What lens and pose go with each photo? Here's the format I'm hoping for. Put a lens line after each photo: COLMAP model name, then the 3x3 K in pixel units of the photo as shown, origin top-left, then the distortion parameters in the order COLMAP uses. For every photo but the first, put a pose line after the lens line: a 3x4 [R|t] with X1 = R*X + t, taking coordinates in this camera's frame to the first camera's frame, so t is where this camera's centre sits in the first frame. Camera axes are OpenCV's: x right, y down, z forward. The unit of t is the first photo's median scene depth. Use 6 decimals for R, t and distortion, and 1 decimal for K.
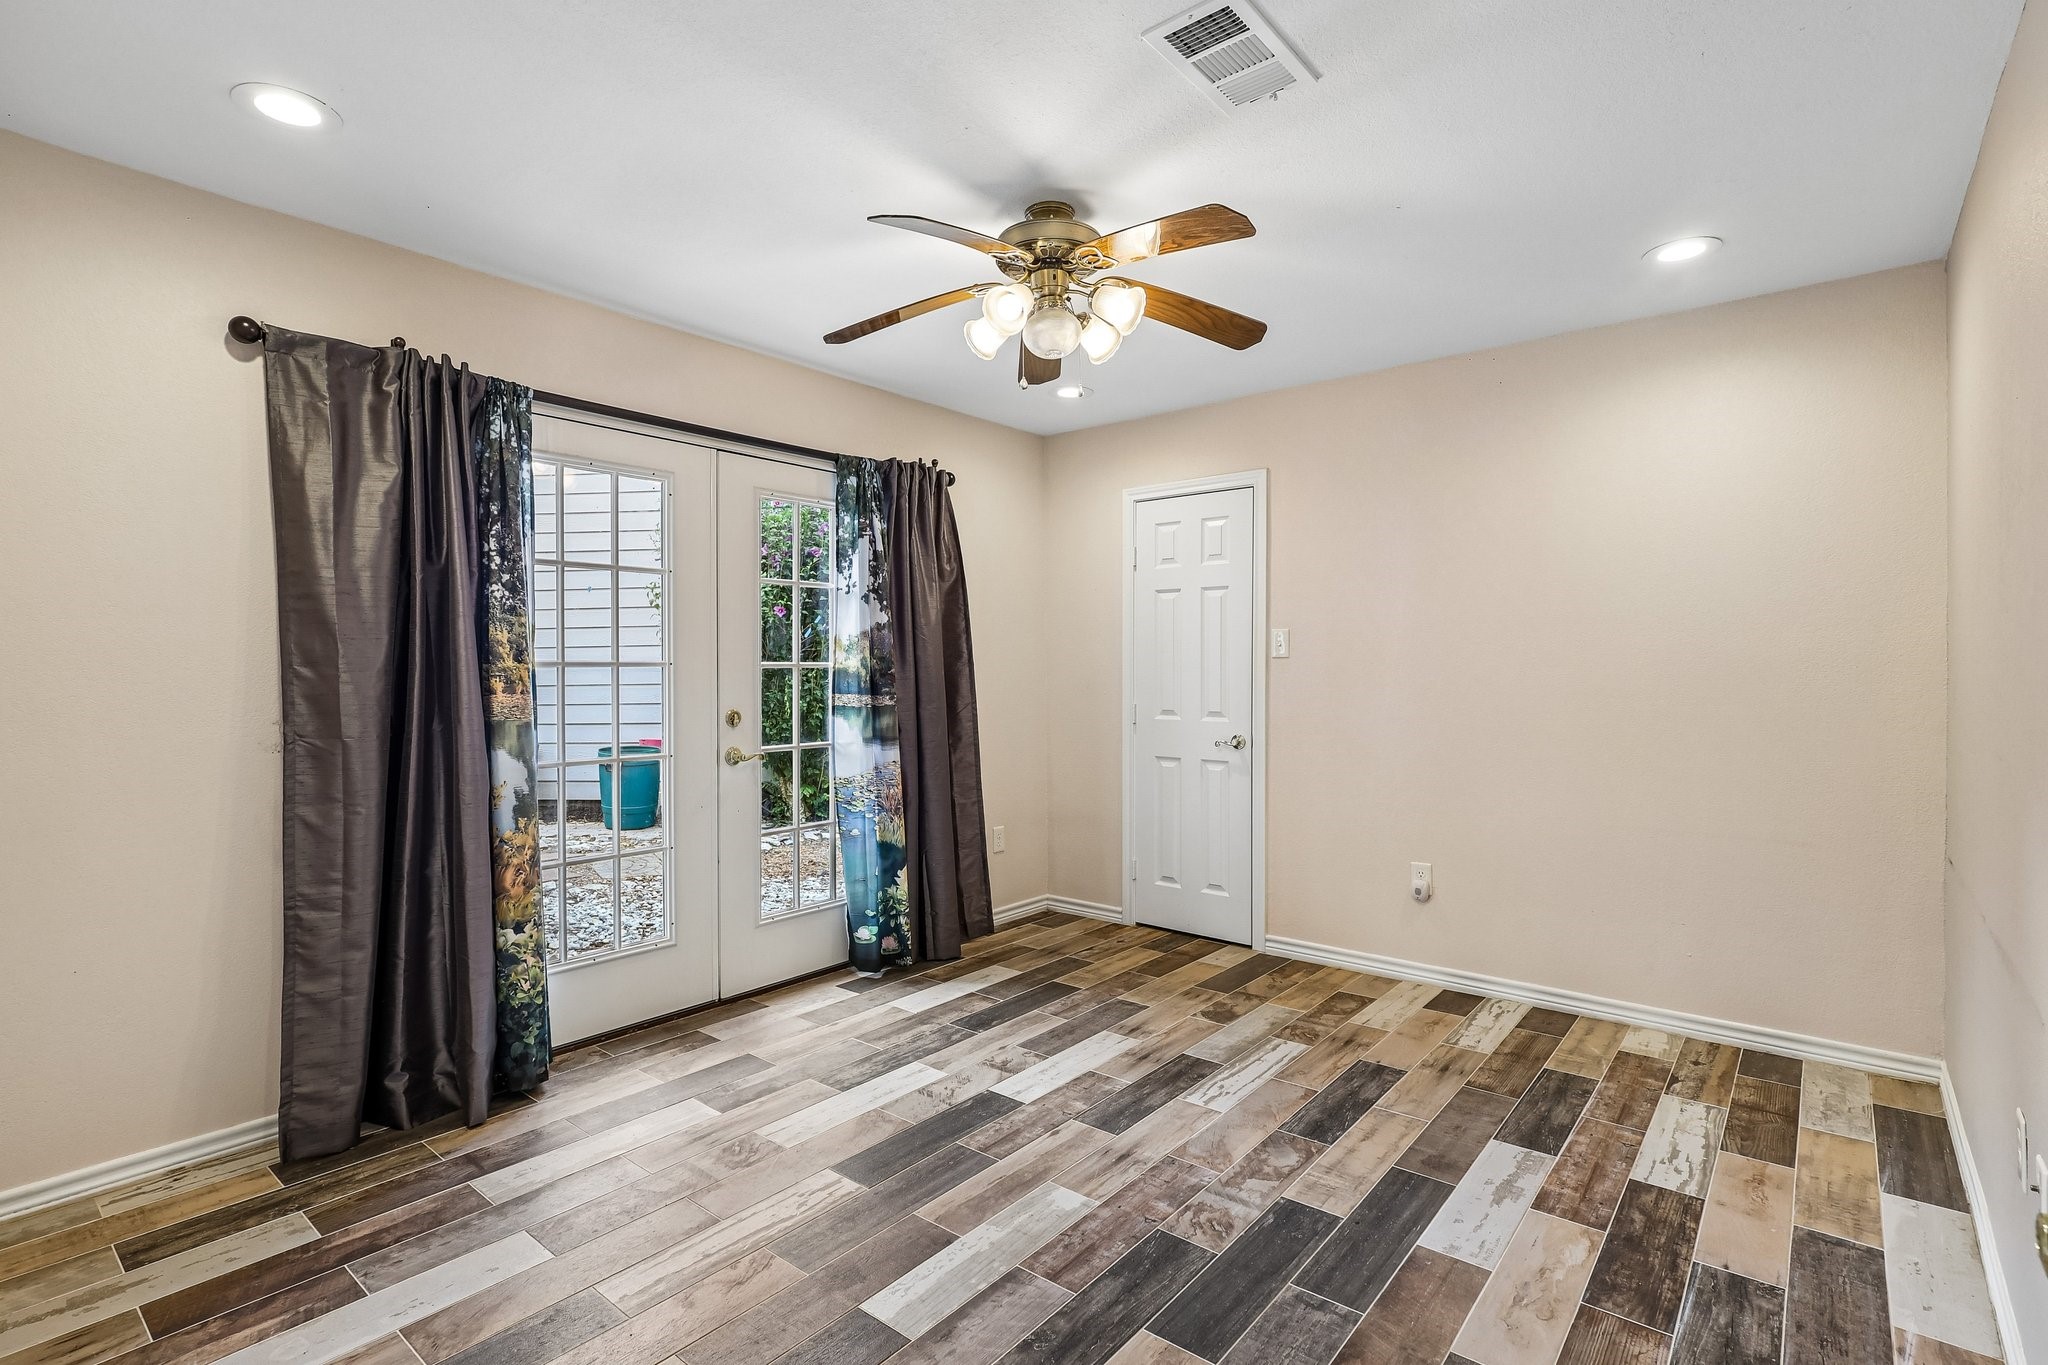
lens RADIAL K [[988.0, 0, 1027.0], [0, 988.0, 681.7], [0, 0, 1]] dist [0.001839, -0.000080]
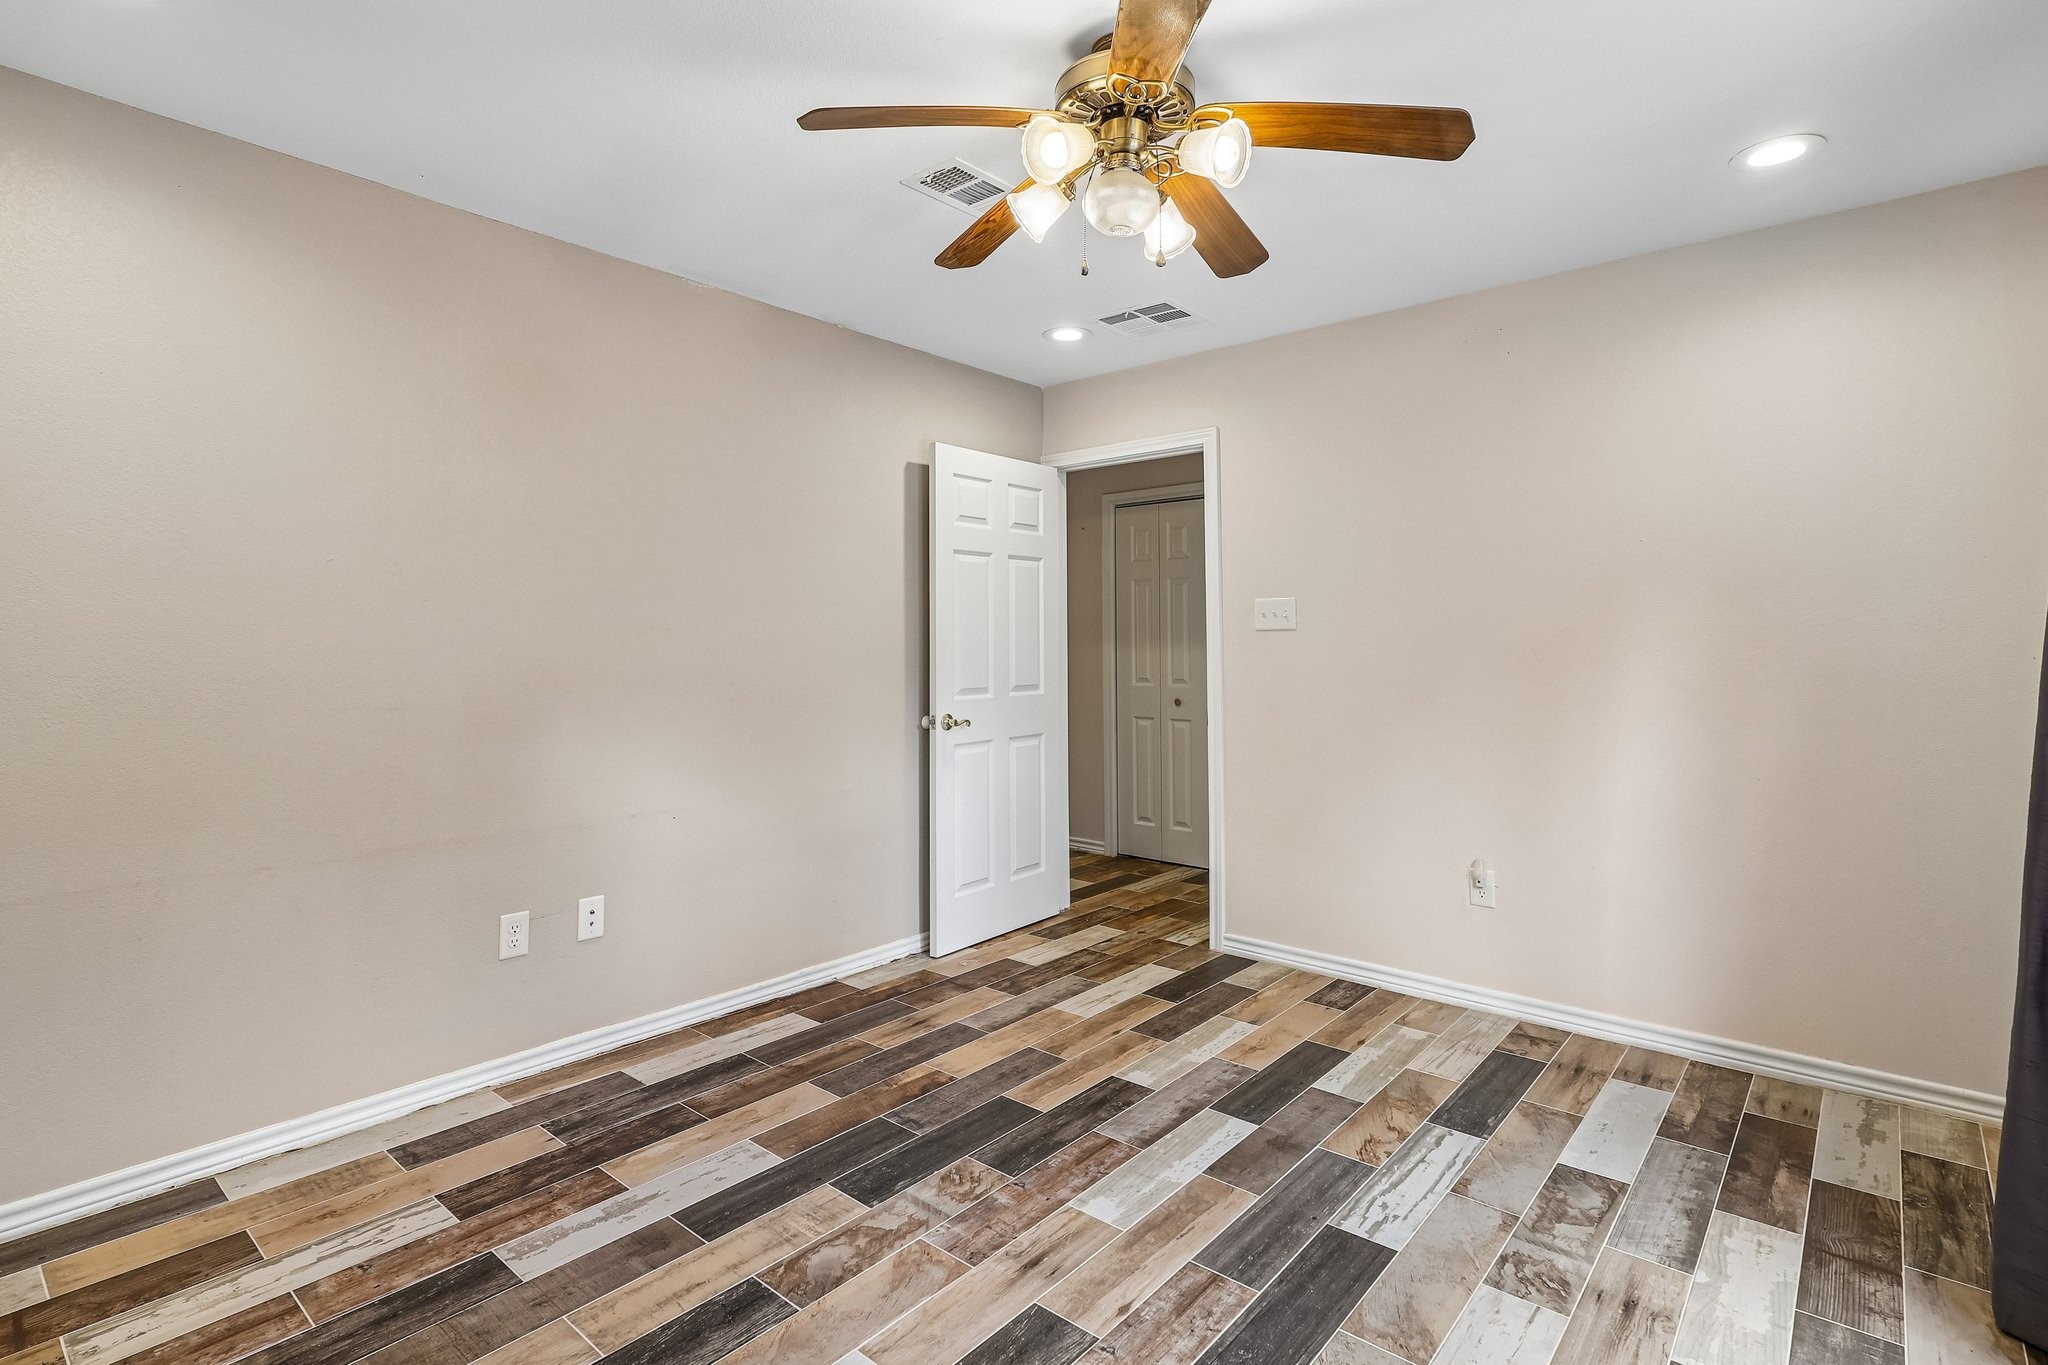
lens RADIAL K [[988.0, 0, 1021.1], [0, 988.0, 674.0], [0, 0, 1]] dist [0.001839, -0.000080]
pose [[-0.999778, 0.001745, 0.021001, 0.098133], [0.002607, 0.999152, 0.041103, -0.017897], [-0.020912, 0.041149, -0.998934, 1.930814]]
